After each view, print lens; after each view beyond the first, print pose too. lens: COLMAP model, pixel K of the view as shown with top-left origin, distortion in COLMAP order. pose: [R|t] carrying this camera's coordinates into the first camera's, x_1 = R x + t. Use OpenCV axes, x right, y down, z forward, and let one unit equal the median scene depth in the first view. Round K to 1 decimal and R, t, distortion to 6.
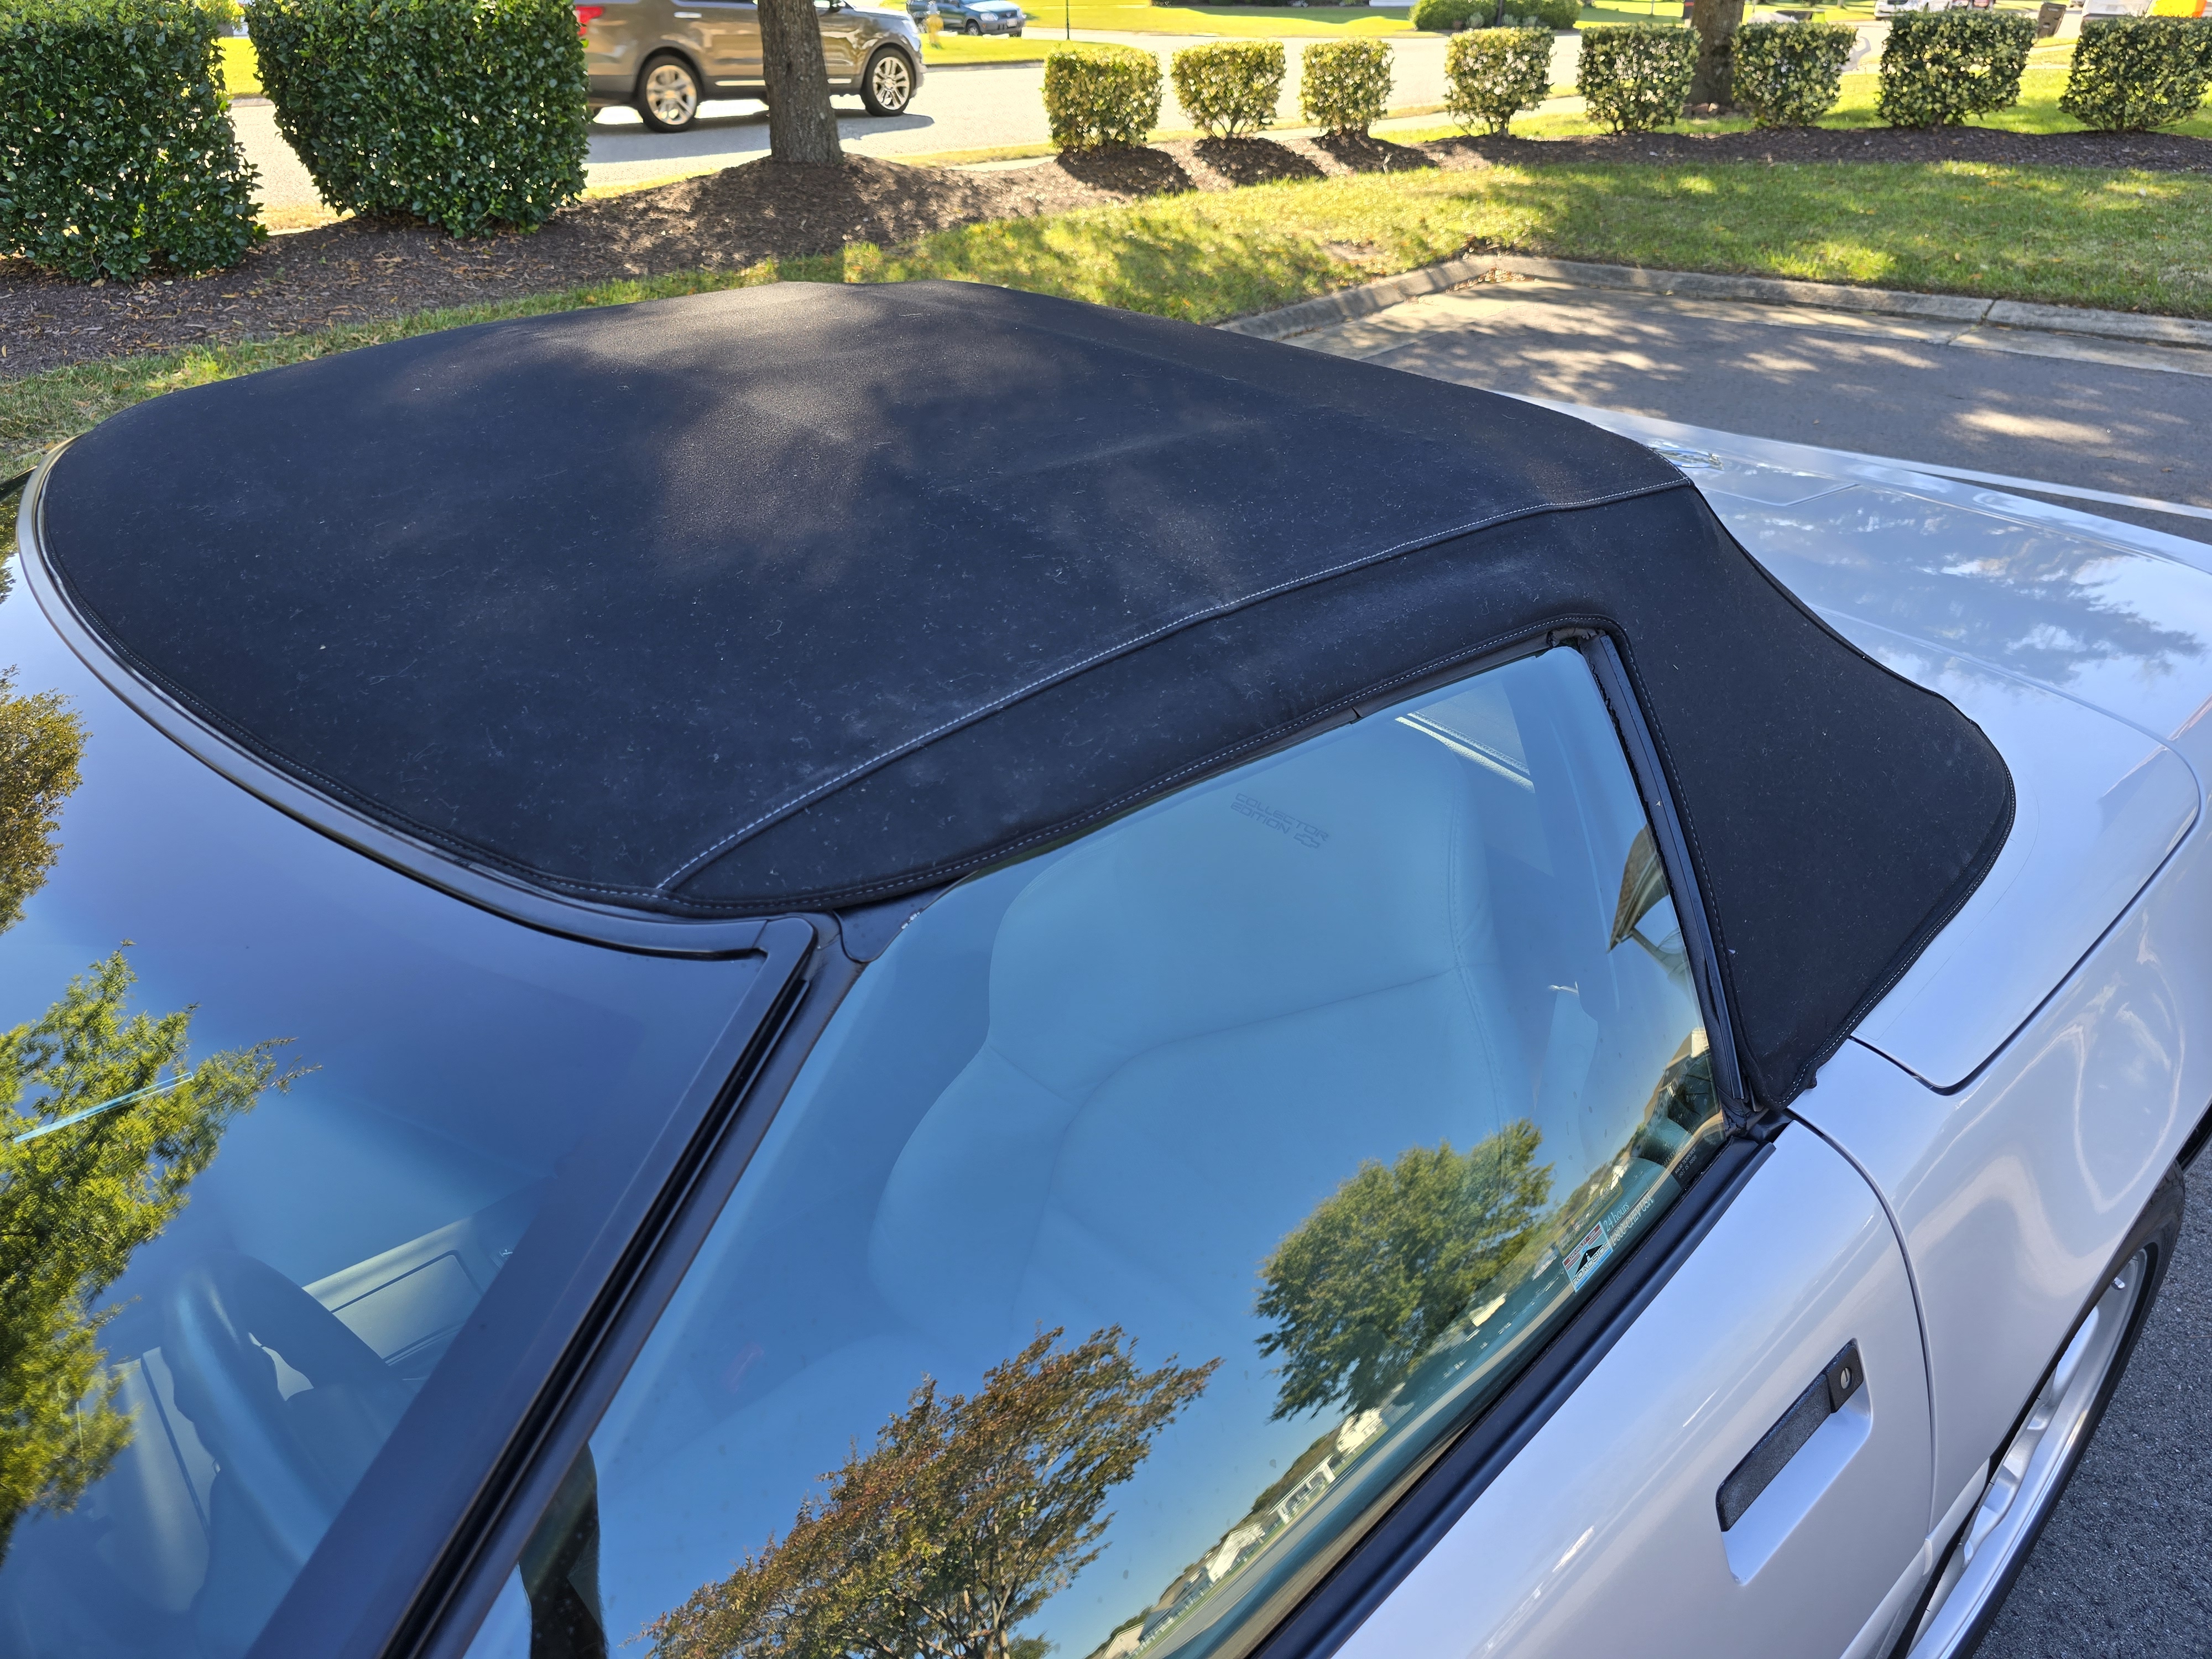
lens RADIAL K [[1514.8, 0, 1106.0], [0, 1514.8, 829.5], [0, 0, 1]] dist [0.043312, -0.043455]
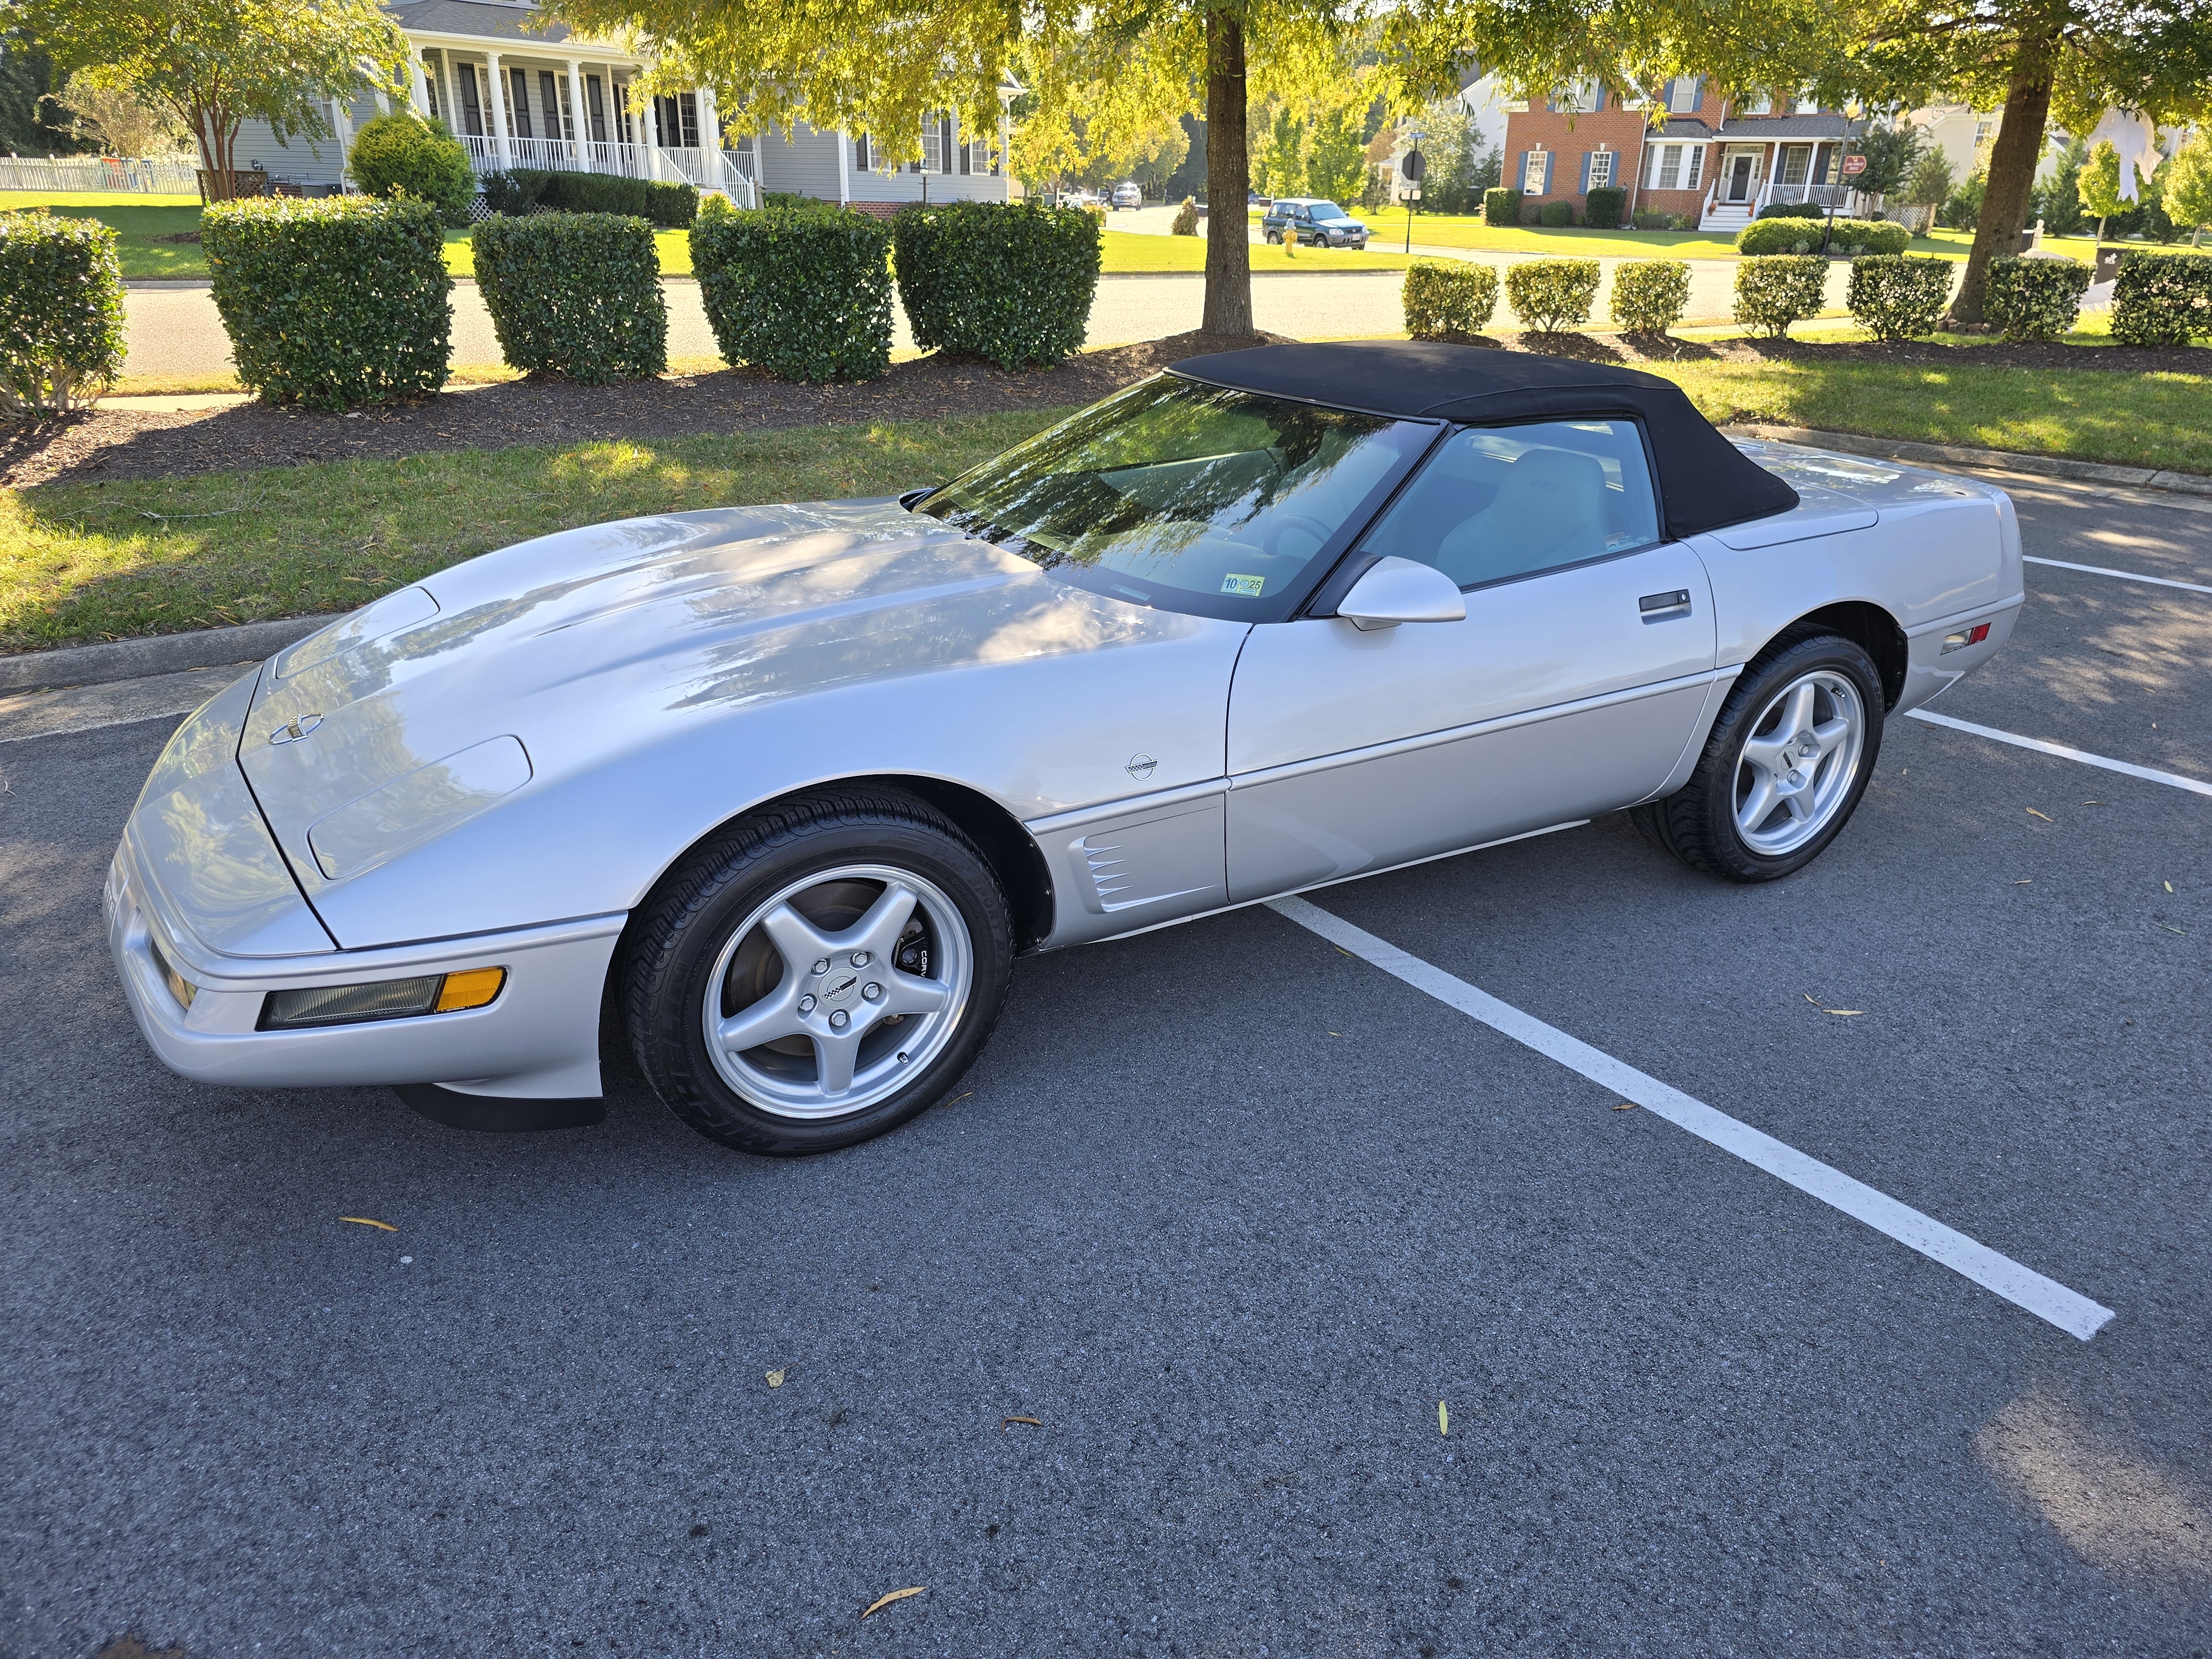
lens RADIAL K [[1514.8, 0, 1106.0], [0, 1514.8, 829.5], [0, 0, 1]] dist [0.043312, -0.043455]
pose [[0.979856, 0.097438, -0.174322, -0.018200], [-0.116520, 0.987856, -0.102783, 0.128025], [0.162190, 0.121025, 0.979310, -0.248357]]
